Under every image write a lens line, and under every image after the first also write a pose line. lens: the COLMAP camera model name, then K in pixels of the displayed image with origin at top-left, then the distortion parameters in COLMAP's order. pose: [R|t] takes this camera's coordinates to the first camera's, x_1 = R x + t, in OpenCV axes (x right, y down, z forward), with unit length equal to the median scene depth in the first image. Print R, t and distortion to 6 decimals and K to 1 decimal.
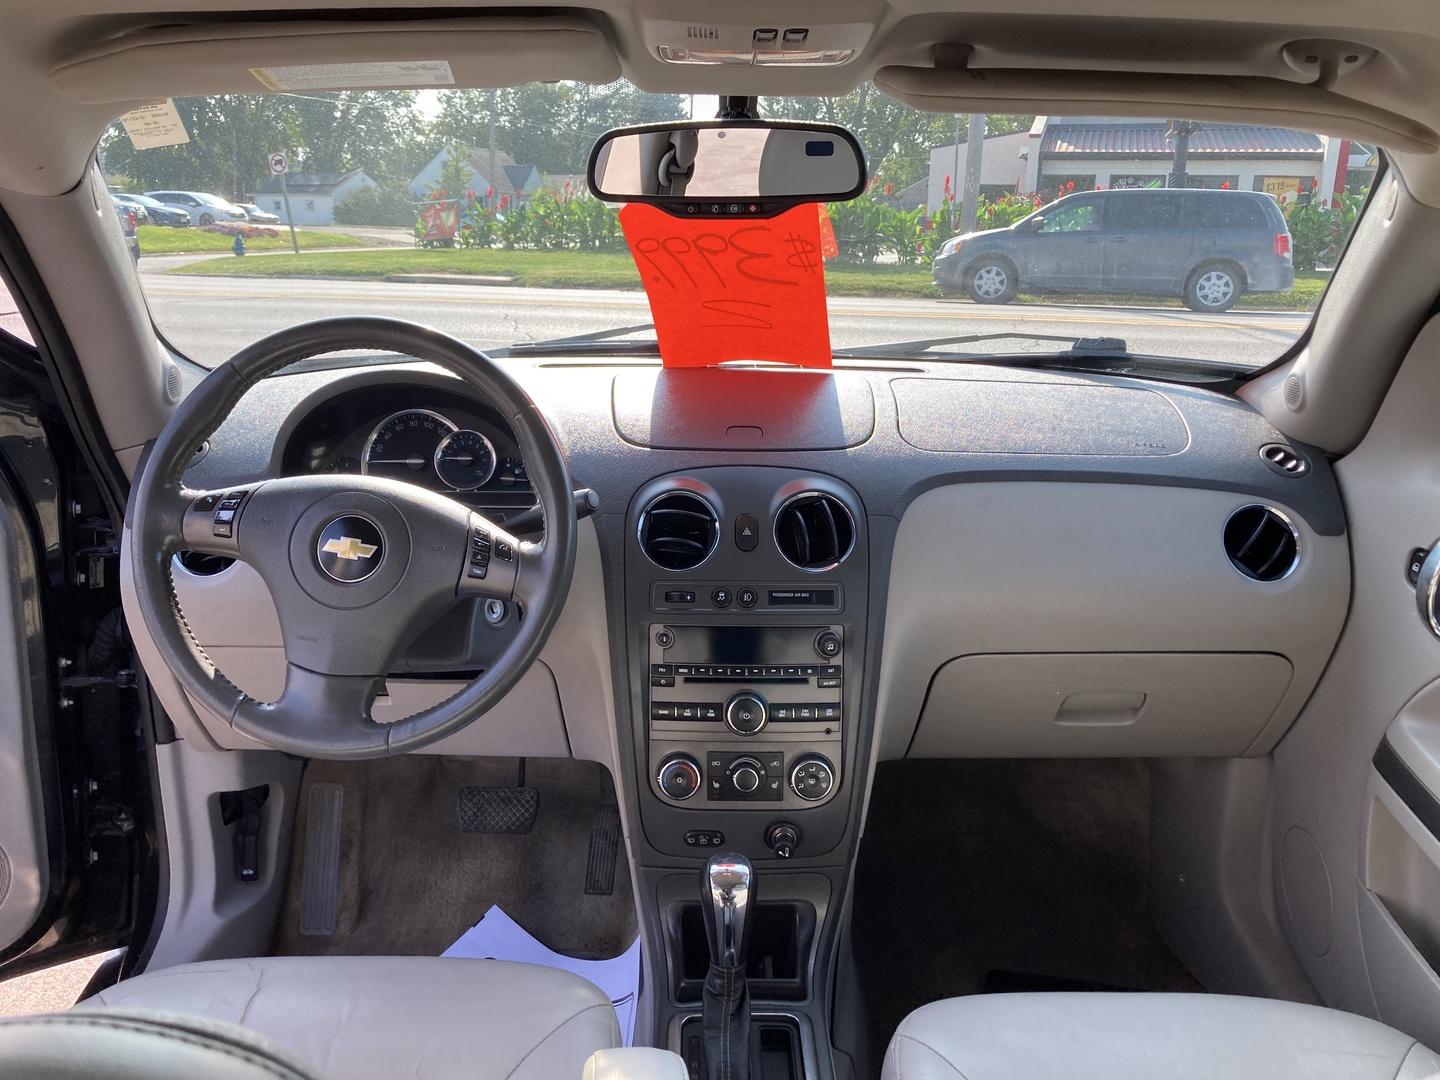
lens RADIAL K [[1196.0, 0, 726.4], [0, 1196.0, 517.4], [0, 0, 1]] dist [0.054198, -0.121029]
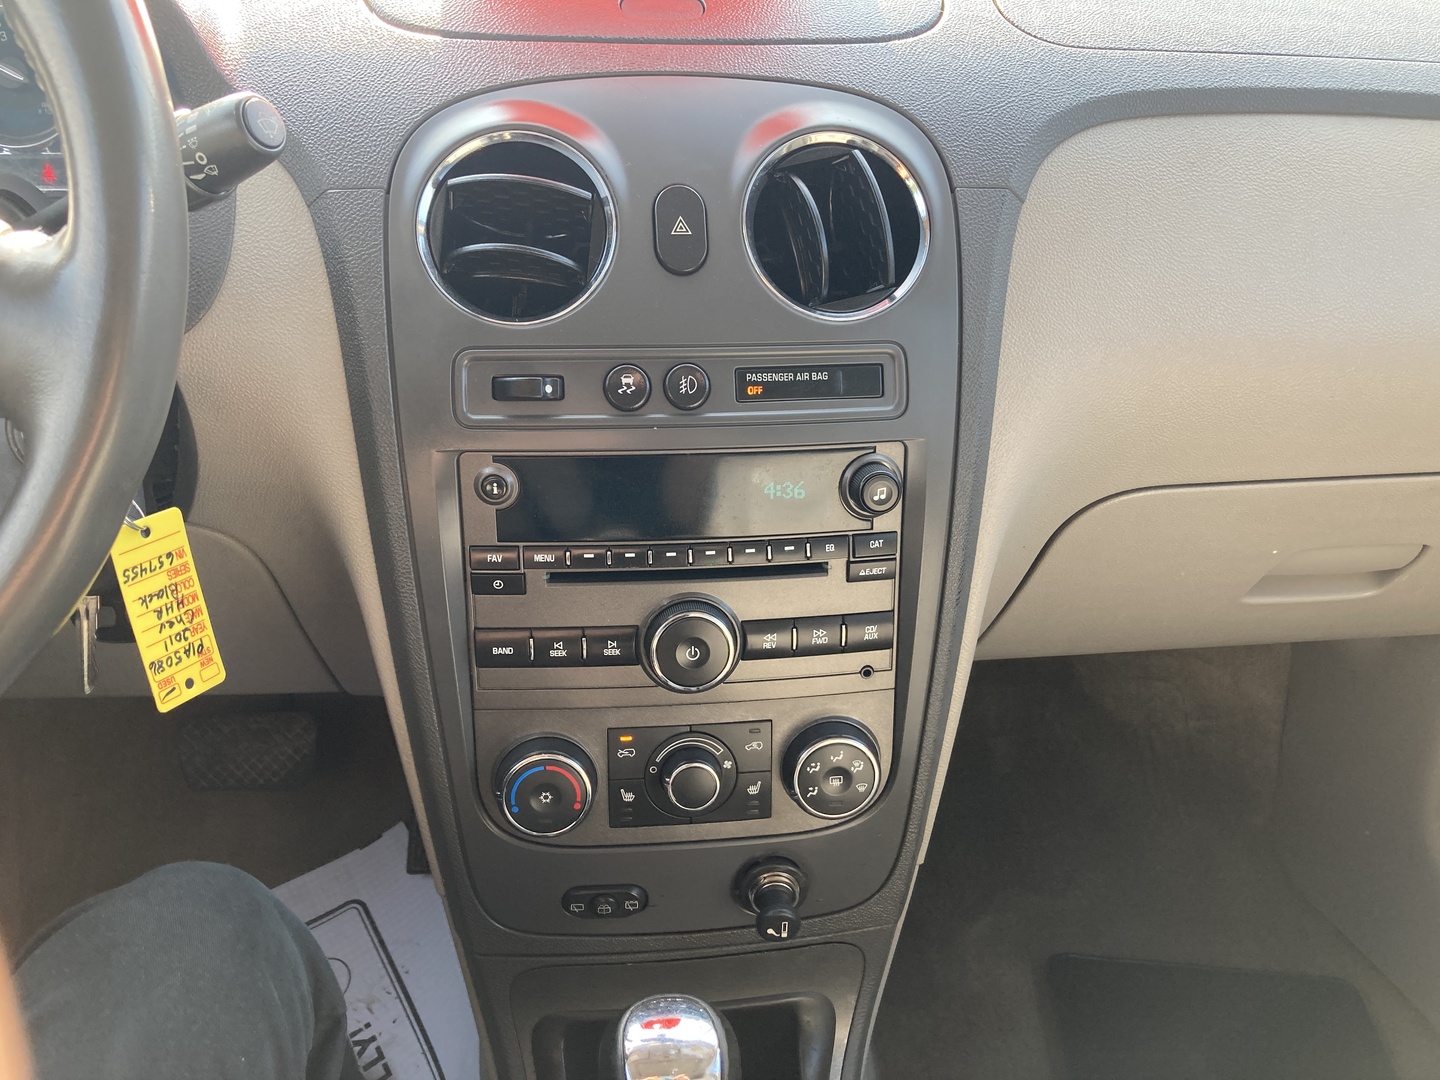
lens RADIAL K [[1196.0, 0, 726.4], [0, 1196.0, 517.4], [0, 0, 1]] dist [0.054198, -0.121029]
pose [[0.992892, -0.037885, 0.112830, -0.018556], [0.015847, 0.981627, 0.190149, 0.031561], [-0.117961, -0.187009, 0.975250, 0.564771]]
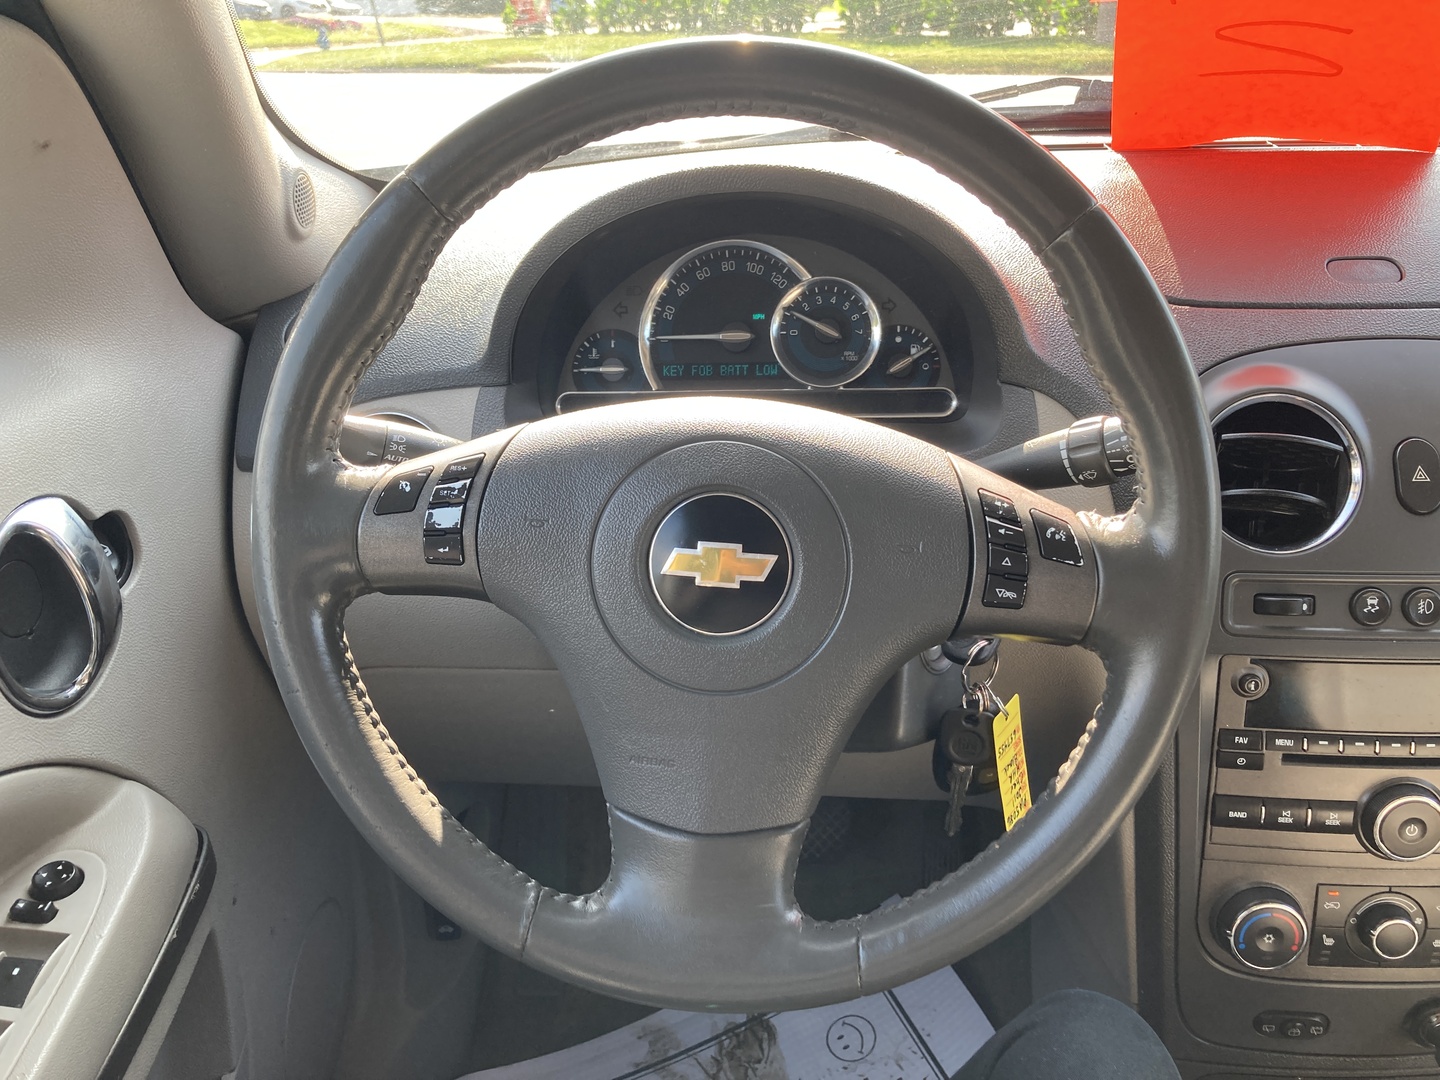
lens RADIAL K [[1196.0, 0, 726.4], [0, 1196.0, 517.4], [0, 0, 1]] dist [0.054198, -0.121029]
pose [[0.997030, -0.002406, -0.076981, -0.236612], [0.014880, 0.986698, 0.161882, -0.057778], [0.075568, -0.162546, 0.983803, 0.473377]]
